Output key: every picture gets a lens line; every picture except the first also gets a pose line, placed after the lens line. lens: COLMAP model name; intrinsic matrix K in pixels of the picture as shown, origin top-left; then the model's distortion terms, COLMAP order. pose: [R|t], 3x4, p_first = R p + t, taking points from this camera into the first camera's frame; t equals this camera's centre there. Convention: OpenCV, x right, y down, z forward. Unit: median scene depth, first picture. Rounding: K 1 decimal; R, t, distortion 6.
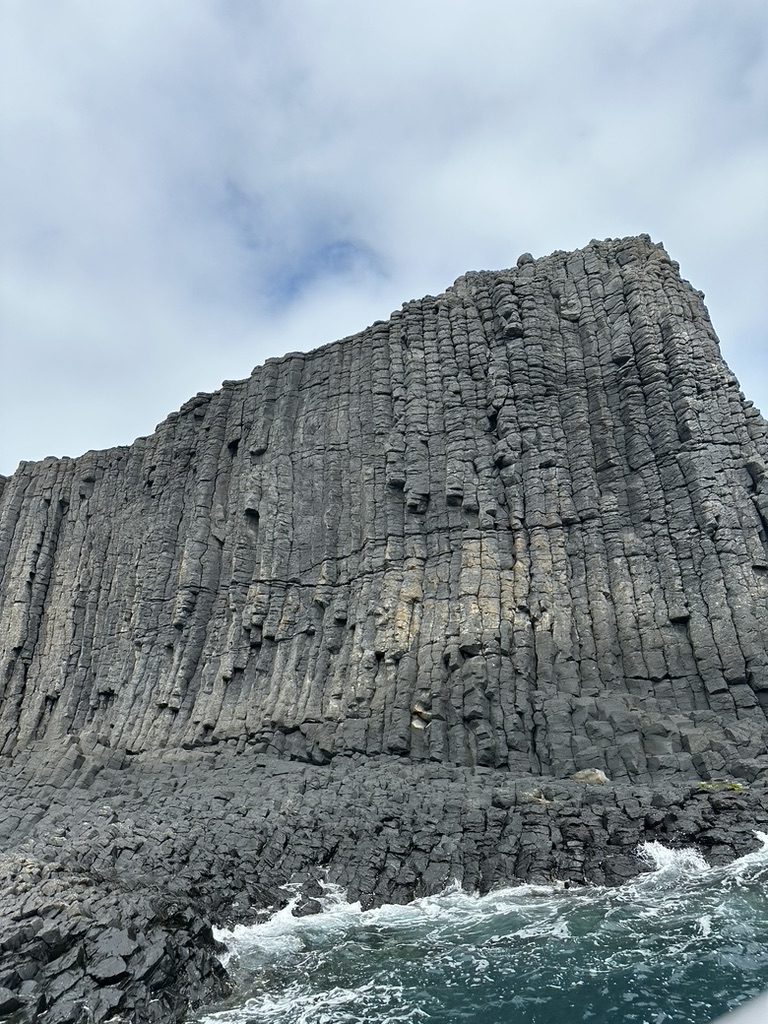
lens RADIAL K [[707.1, 0, 390.2], [0, 707.1, 512.2], [0, 0, 1]] dist [0.171180, -0.334548]
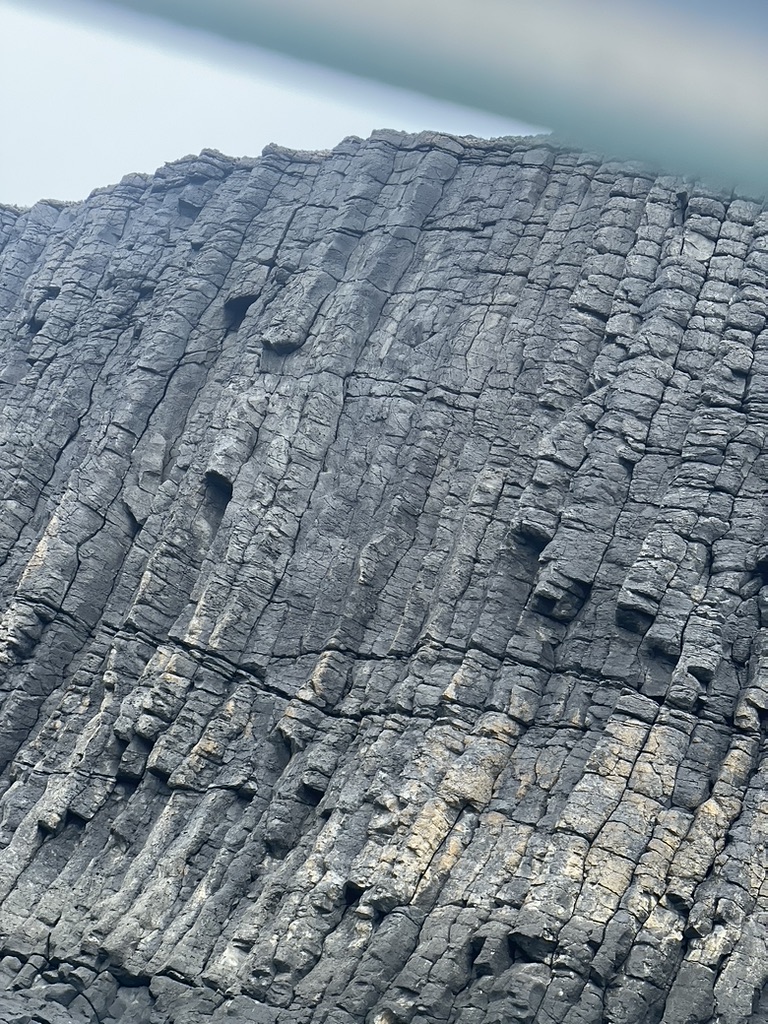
lens RADIAL K [[2259.0, 0, 380.8], [0, 2259.0, 544.1], [0, 0, 1]] dist [-0.221423, 6.732331]
pose [[0.937258, 0.312769, -0.154021, 0.130739], [-0.305314, 0.949638, 0.070505, -0.100524], [0.168316, -0.019056, 0.985549, -0.357393]]
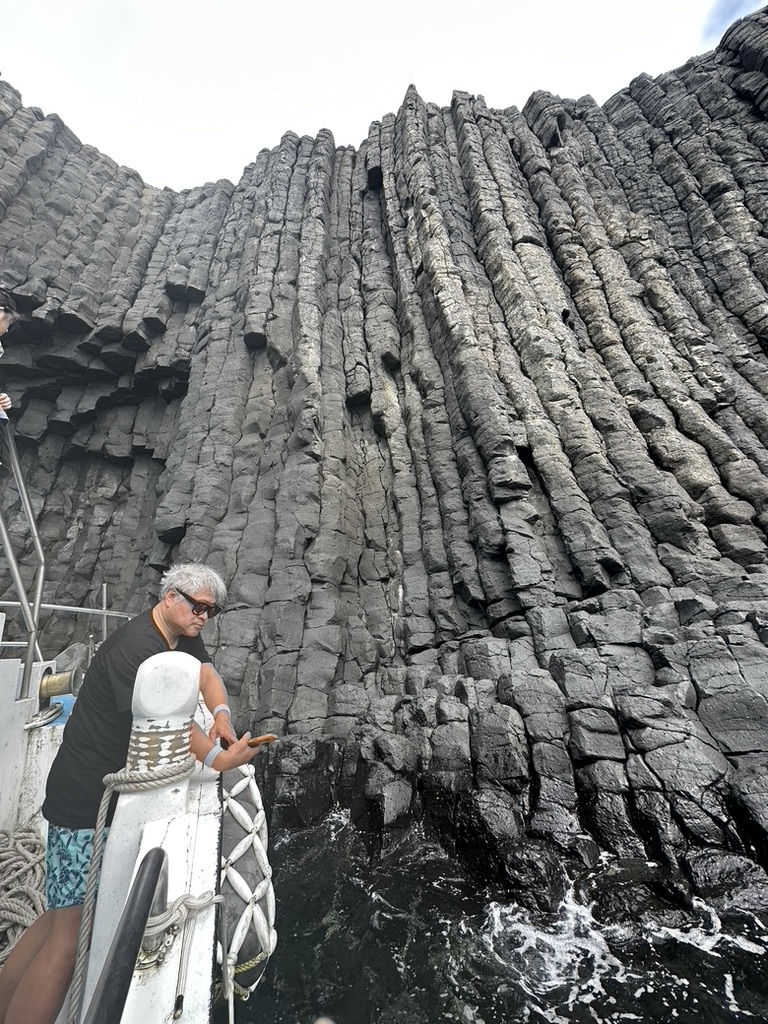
lens RADIAL K [[409.4, 0, 383.6], [0, 409.4, 512.7], [0, 0, 1]] dist [-0.002772, 0.000619]
pose [[0.954017, 0.090958, 0.285619, -0.945474], [-0.092330, 0.995691, -0.008688, 0.446365], [-0.285179, -0.018082, 0.958304, 1.079715]]
